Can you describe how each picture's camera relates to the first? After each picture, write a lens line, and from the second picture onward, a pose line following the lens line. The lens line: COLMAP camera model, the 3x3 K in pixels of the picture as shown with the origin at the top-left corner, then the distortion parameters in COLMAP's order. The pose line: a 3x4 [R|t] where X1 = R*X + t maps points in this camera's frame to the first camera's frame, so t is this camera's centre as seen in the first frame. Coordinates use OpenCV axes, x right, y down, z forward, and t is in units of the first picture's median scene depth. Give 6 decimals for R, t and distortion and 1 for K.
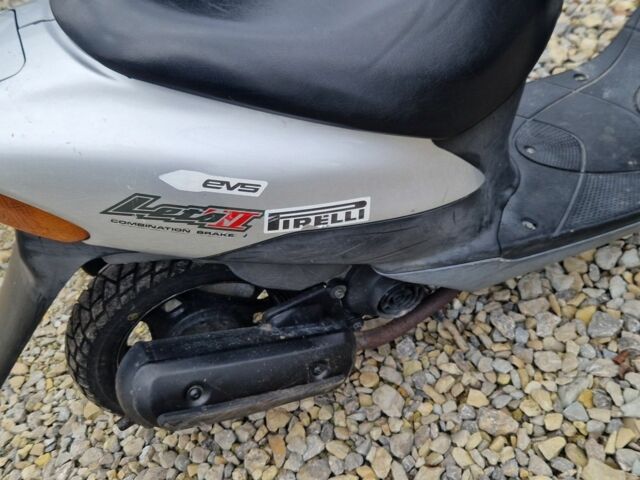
lens RADIAL K [[688.6, 0, 320.0], [0, 688.6, 240.0], [0, 0, 1]] dist [0.080391, -0.018073]
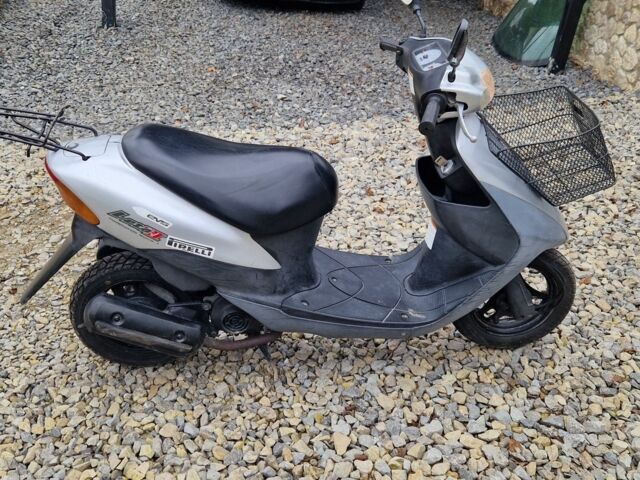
lens RADIAL K [[688.6, 0, 320.0], [0, 688.6, 240.0], [0, 0, 1]] dist [0.080391, -0.018073]
pose [[0.939420, 0.309021, -0.148308, 0.517105], [-0.338159, 0.906258, -0.253662, 0.268159], [0.056018, 0.288447, 0.955856, -0.851782]]
